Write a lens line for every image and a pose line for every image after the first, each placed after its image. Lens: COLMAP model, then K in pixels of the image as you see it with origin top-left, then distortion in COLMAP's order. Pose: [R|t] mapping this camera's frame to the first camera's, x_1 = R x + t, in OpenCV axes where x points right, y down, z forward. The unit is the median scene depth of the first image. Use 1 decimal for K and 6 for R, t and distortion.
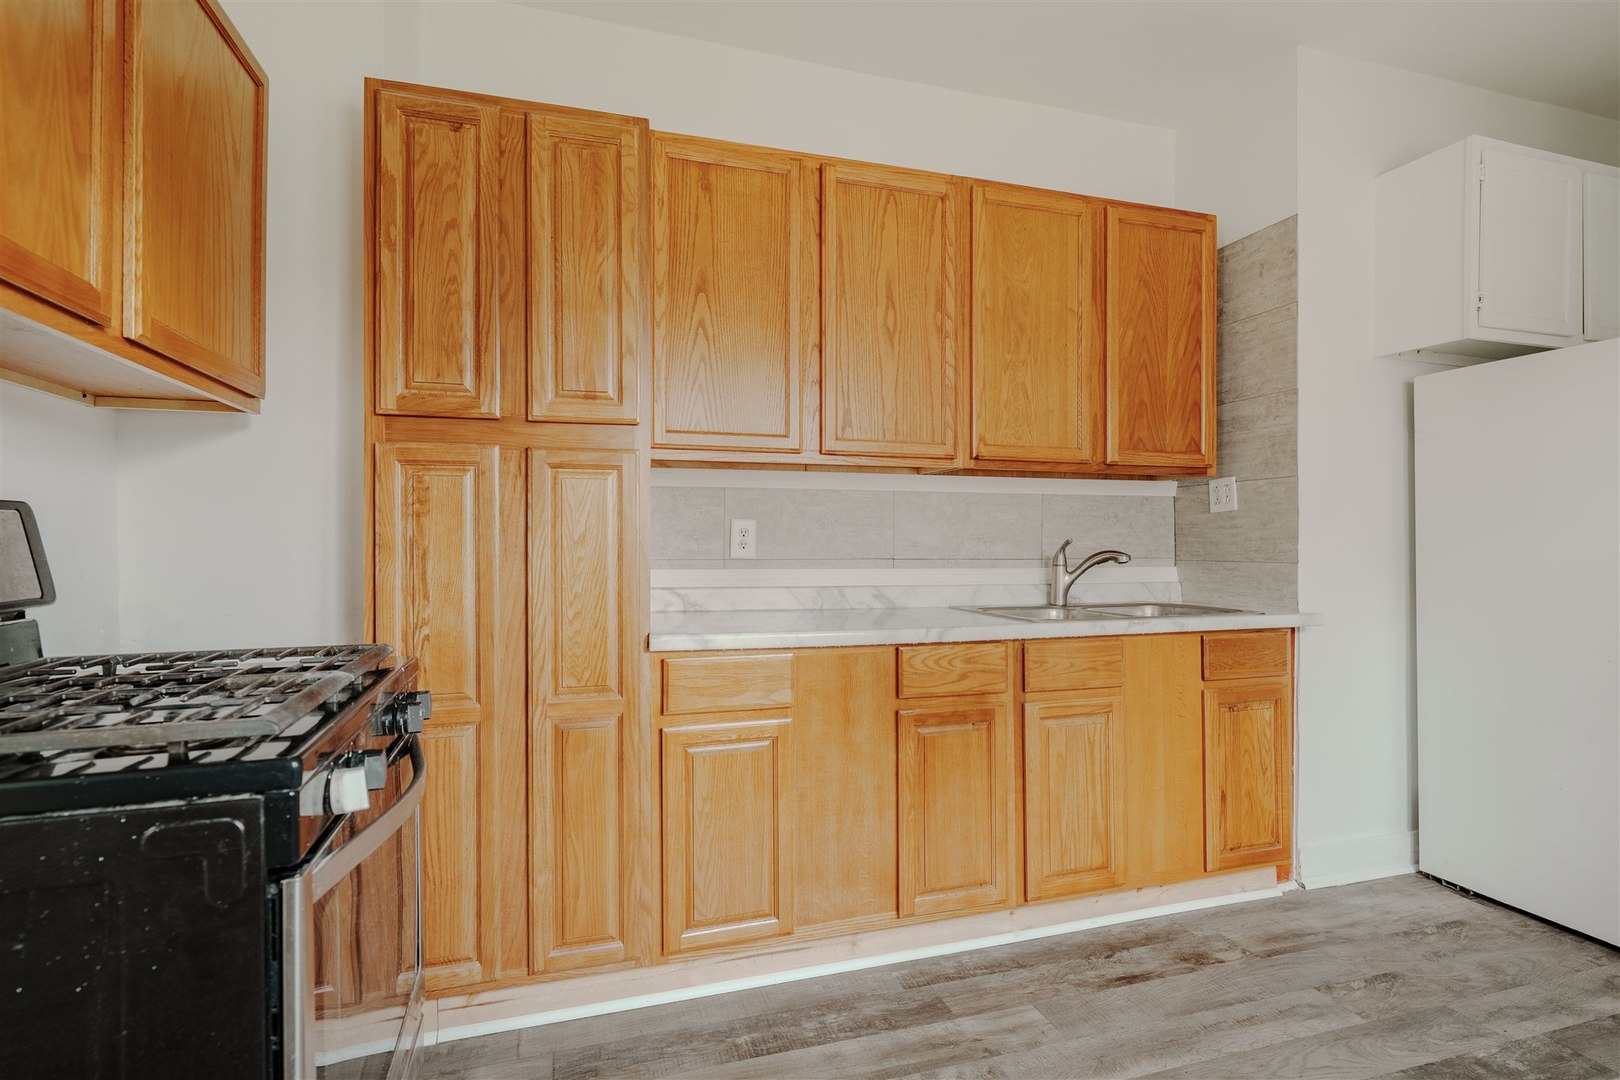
lens RADIAL K [[826.7, 0, 802.5], [0, 826.7, 534.9], [0, 0, 1]] dist [-0.001874, -0.001001]
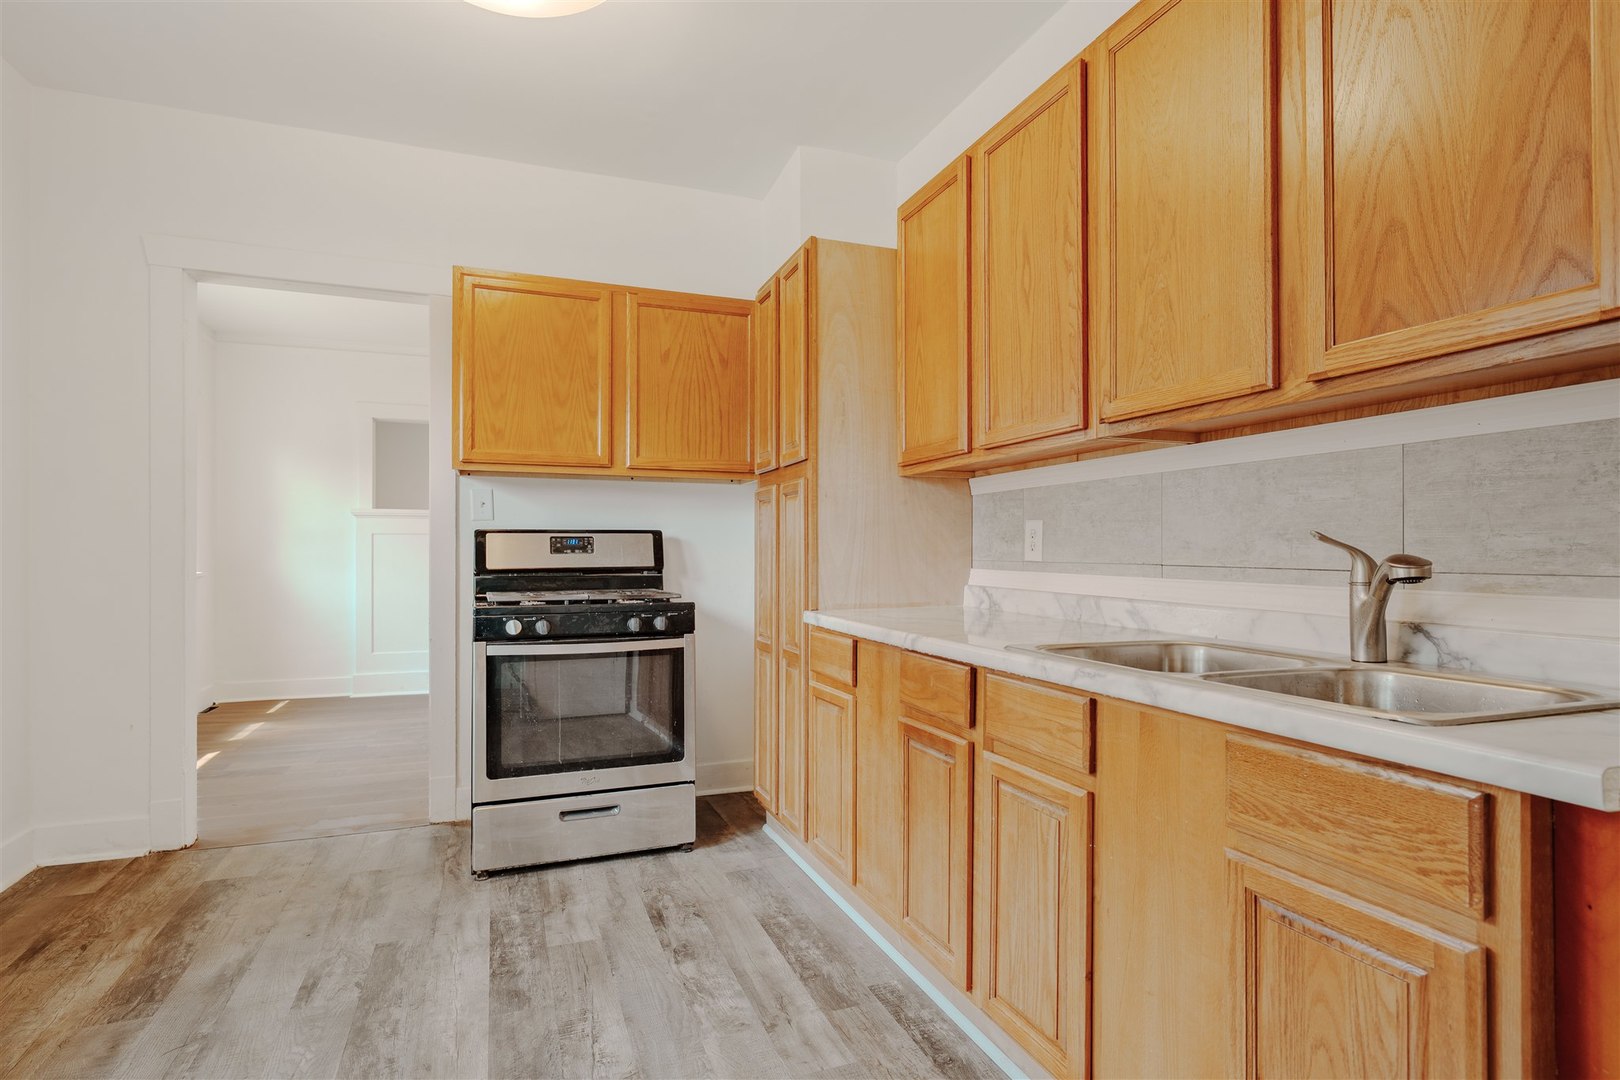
lens RADIAL K [[826.7, 0, 797.0], [0, 826.7, 548.7], [0, 0, 1]] dist [-0.001874, -0.001001]
pose [[0.040741, -0.005511, -0.999155, 0.939603], [0.004811, 0.999974, -0.005319, 0.019120], [0.999158, -0.004591, 0.040766, 0.730021]]
